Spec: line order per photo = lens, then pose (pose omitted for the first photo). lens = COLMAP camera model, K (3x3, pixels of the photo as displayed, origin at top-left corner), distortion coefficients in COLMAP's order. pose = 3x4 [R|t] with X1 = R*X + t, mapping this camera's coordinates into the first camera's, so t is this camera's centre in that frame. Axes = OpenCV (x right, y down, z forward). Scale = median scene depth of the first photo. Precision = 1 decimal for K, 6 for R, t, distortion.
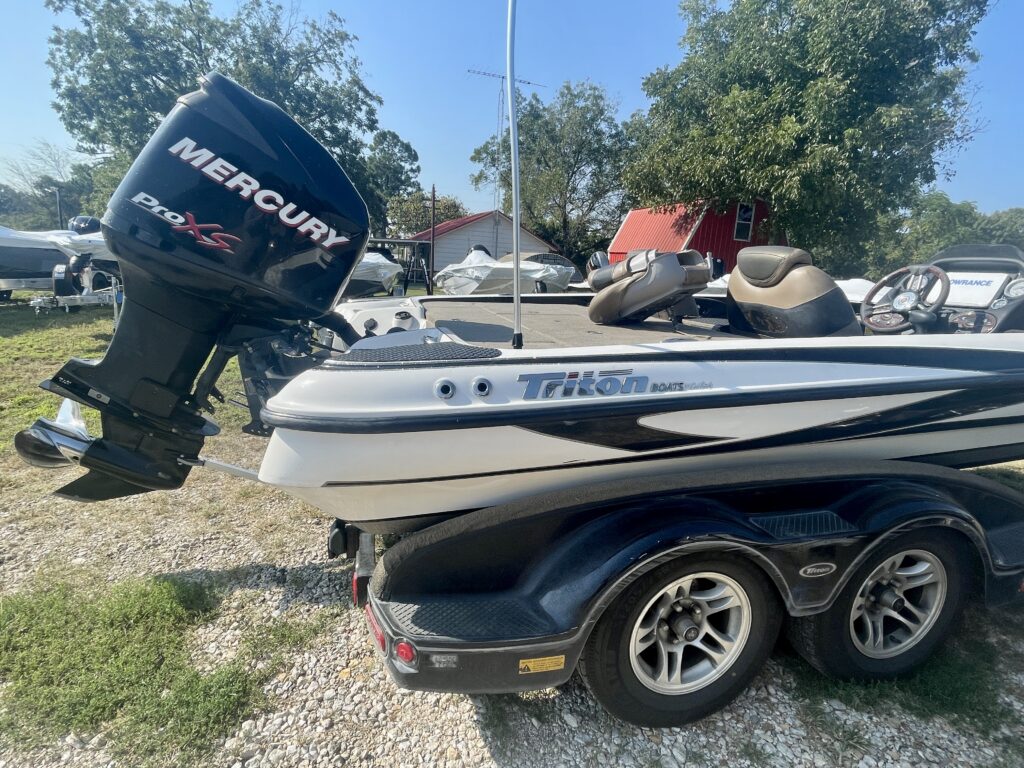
lens RADIAL K [[540.0, 0, 511.0], [0, 540.0, 377.9], [0, 0, 1]] dist [-0.025181, 0.014669]
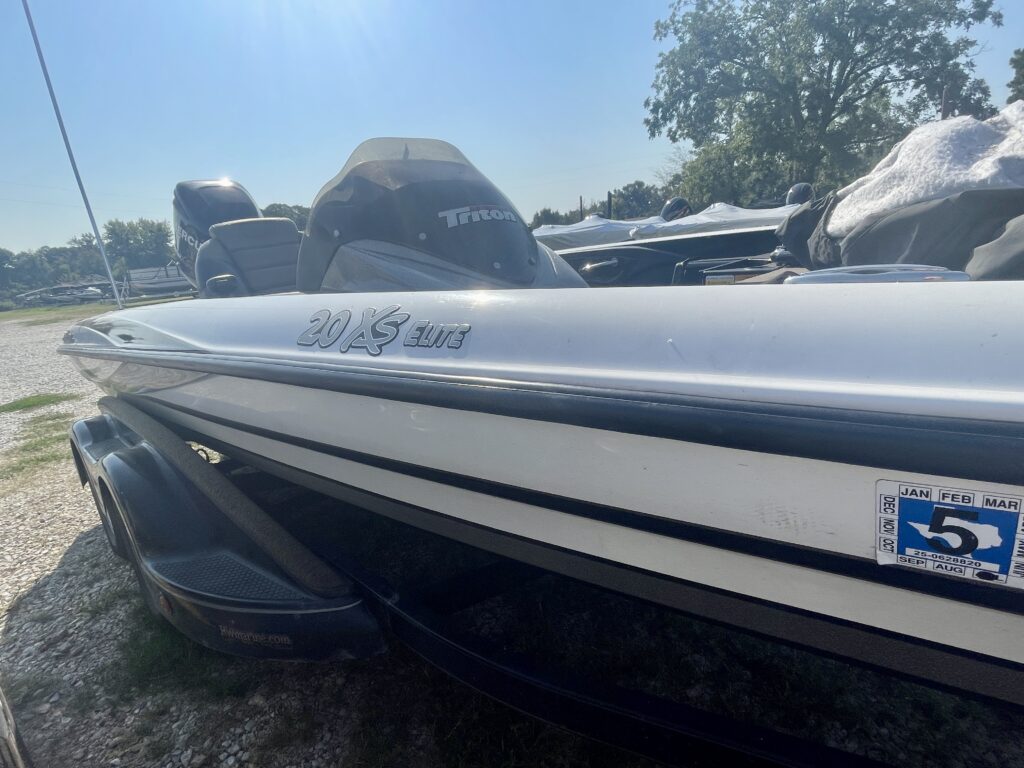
lens RADIAL K [[540.0, 0, 516.2], [0, 540.0, 381.1], [0, 0, 1]] dist [-0.025181, 0.014669]
pose [[0.512771, 0.102083, -0.852435, 0.235862], [-0.040893, 0.994683, 0.094519, -0.006349], [0.857551, -0.013608, 0.514219, 0.128756]]
